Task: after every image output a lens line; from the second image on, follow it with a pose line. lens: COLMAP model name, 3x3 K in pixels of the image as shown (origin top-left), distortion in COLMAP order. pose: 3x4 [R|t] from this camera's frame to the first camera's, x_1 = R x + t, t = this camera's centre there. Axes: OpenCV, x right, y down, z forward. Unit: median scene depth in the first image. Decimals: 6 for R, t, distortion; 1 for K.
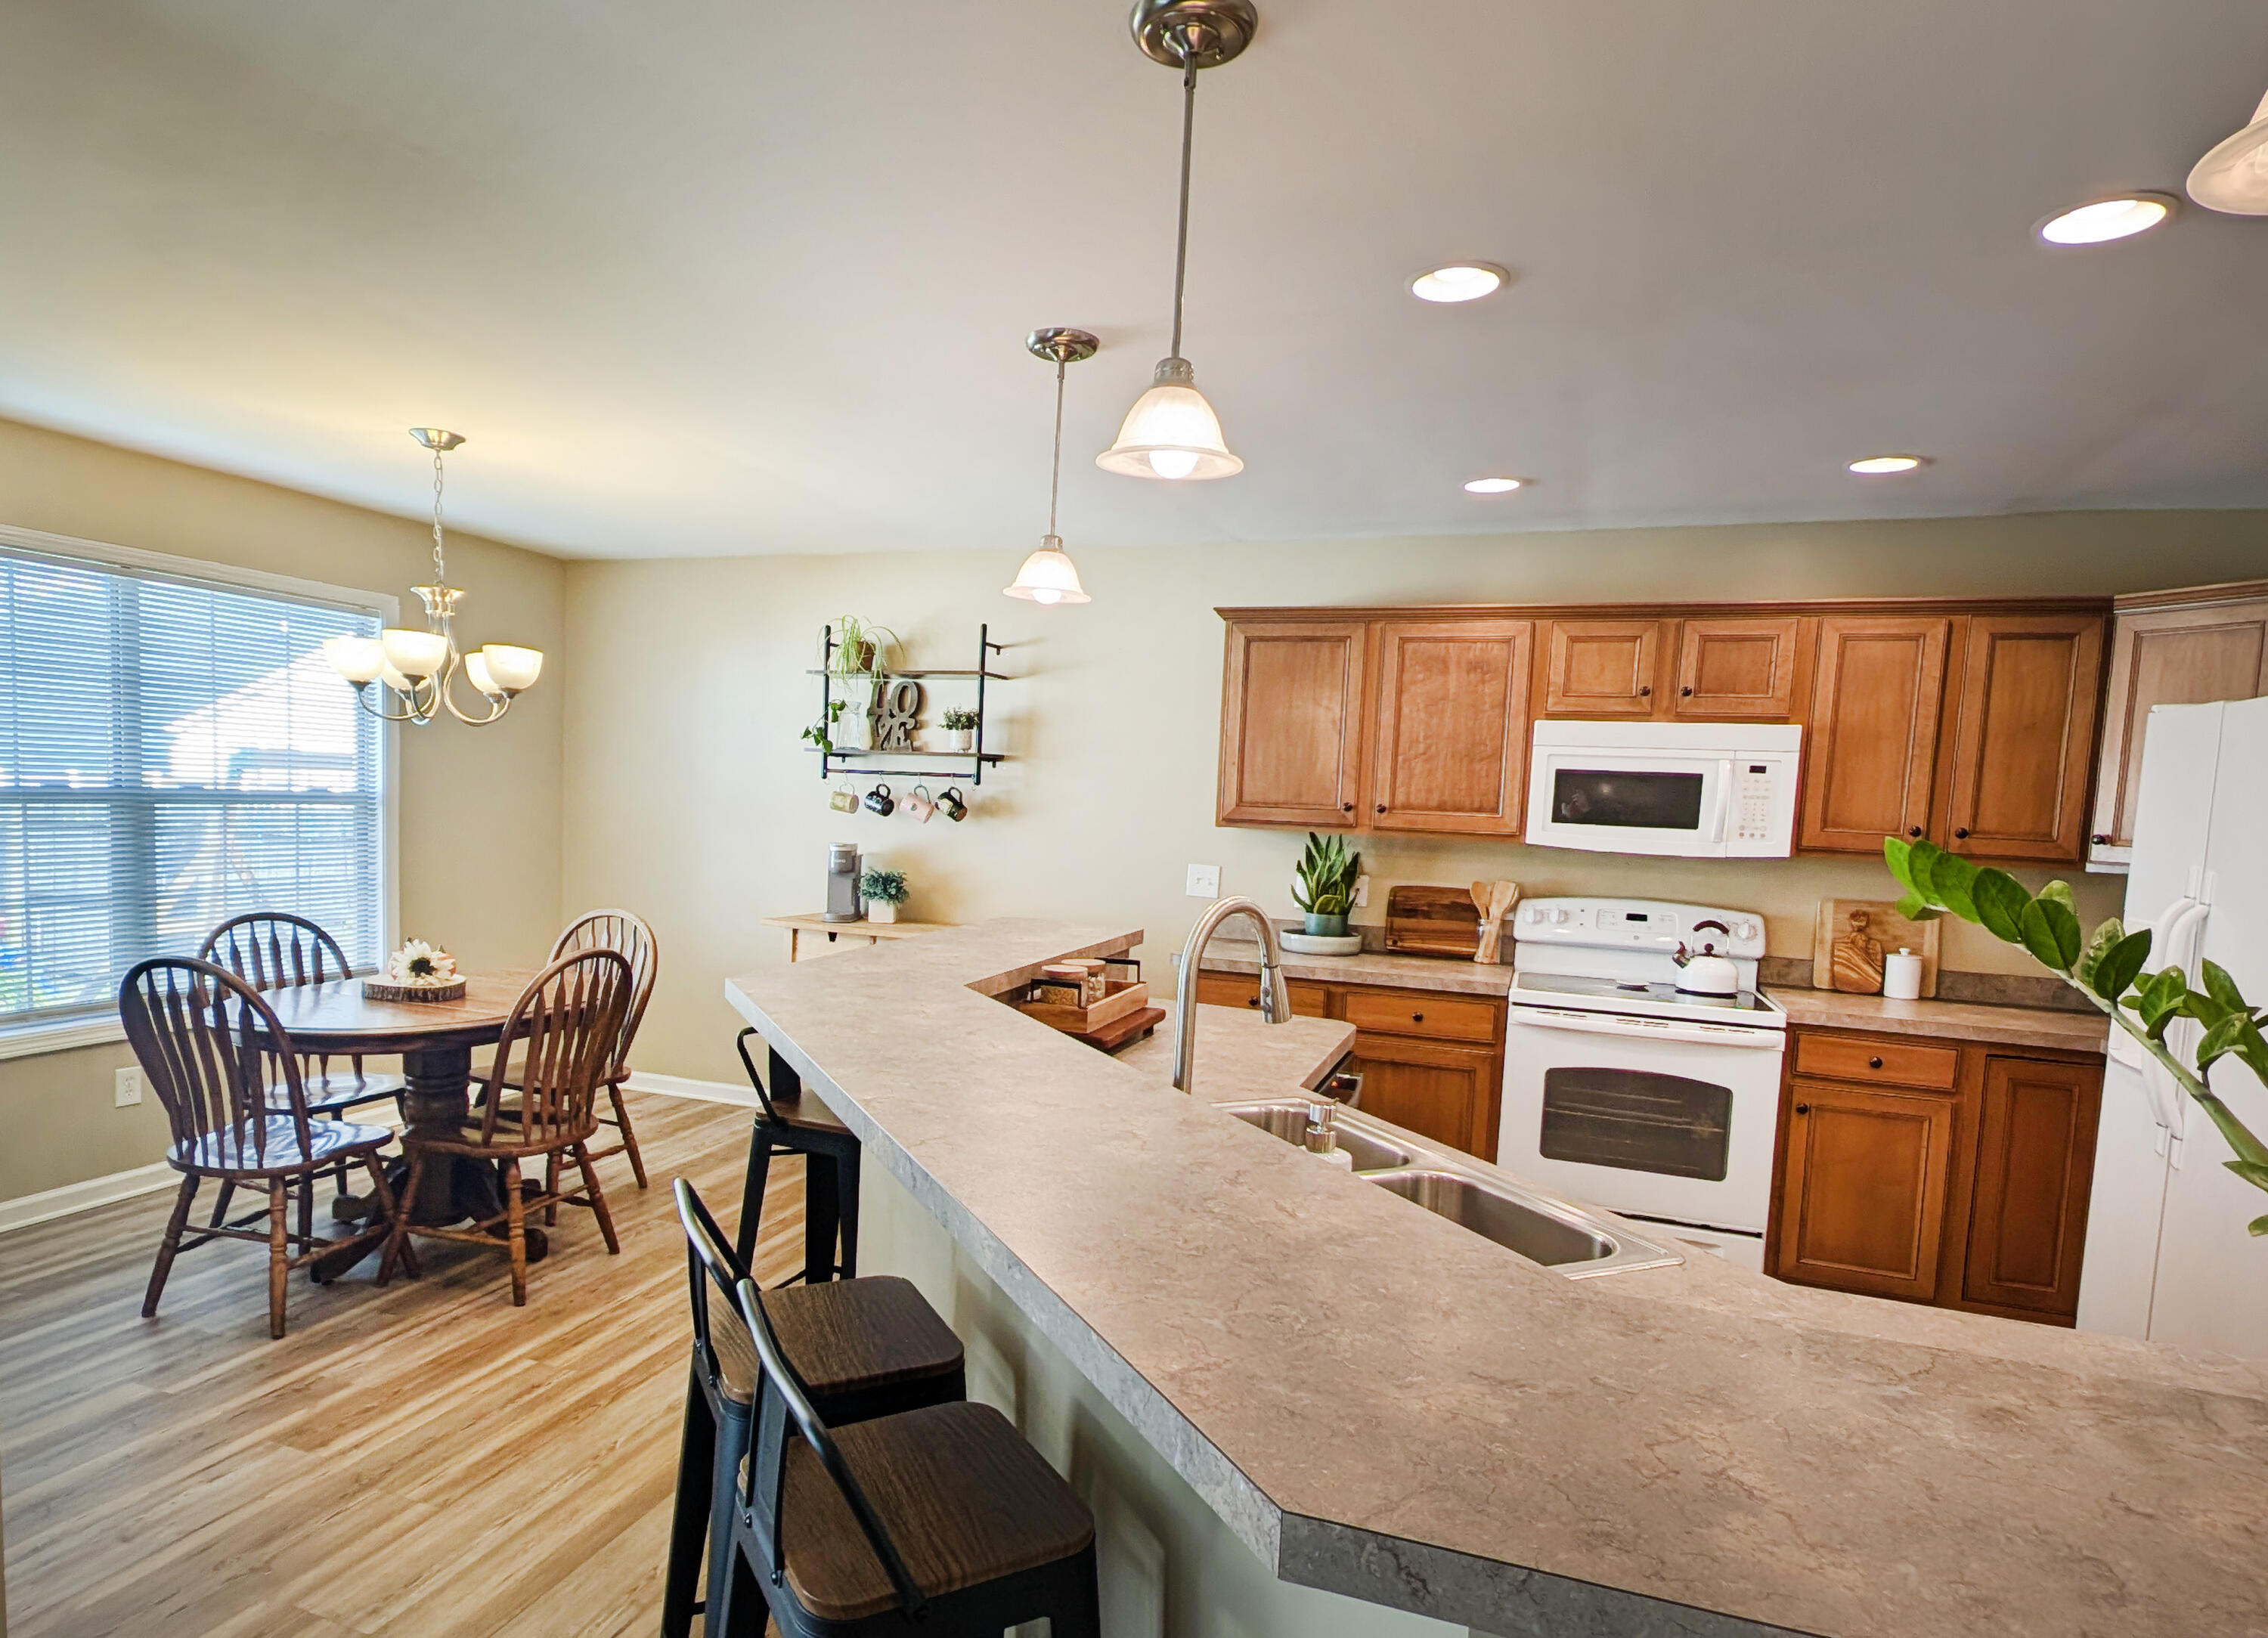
lens RADIAL K [[1264.7, 0, 1068.8], [0, 1264.7, 899.7], [0, 0, 1]] dist [0.007077, 0.000937]
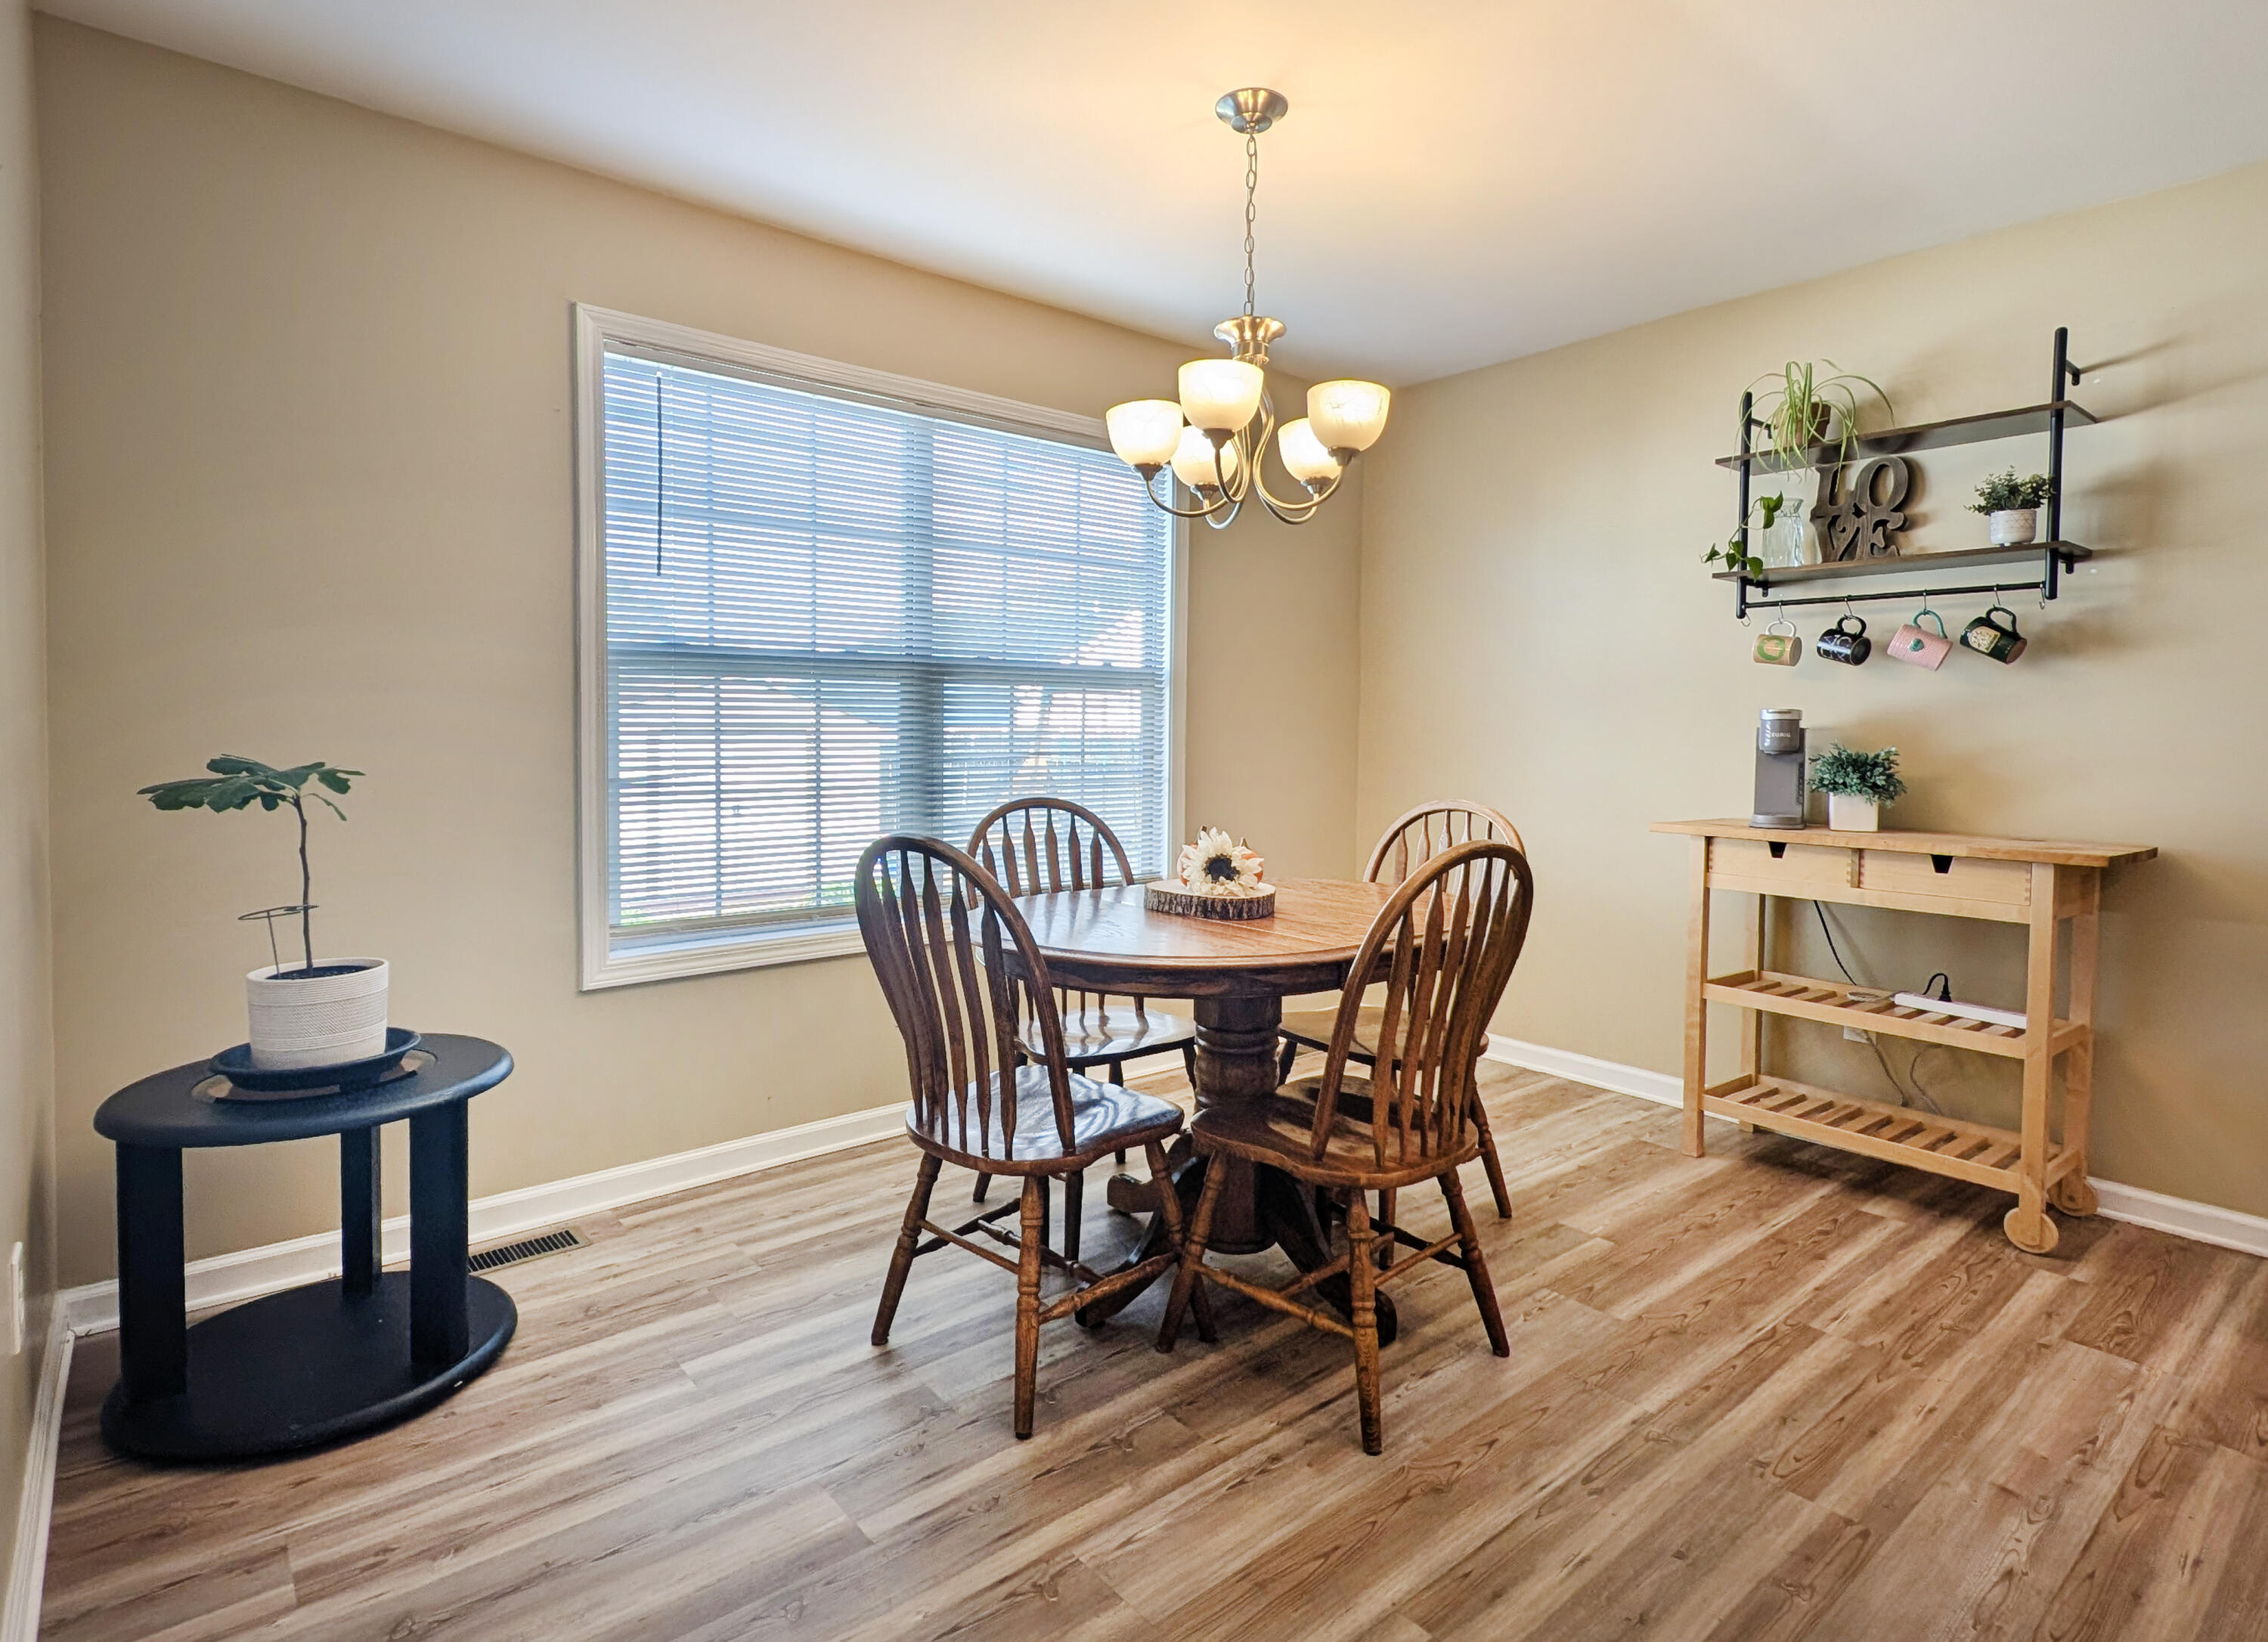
lens RADIAL K [[1171.0, 0, 1138.8], [0, 1171.0, 767.9], [0, 0, 1]] dist [0.004077, 0.000532]
pose [[0.870236, -0.015880, -0.492380, -0.215191], [-0.014428, 0.998230, -0.057695, 0.033166], [0.492425, 0.057312, 0.868466, 0.386259]]
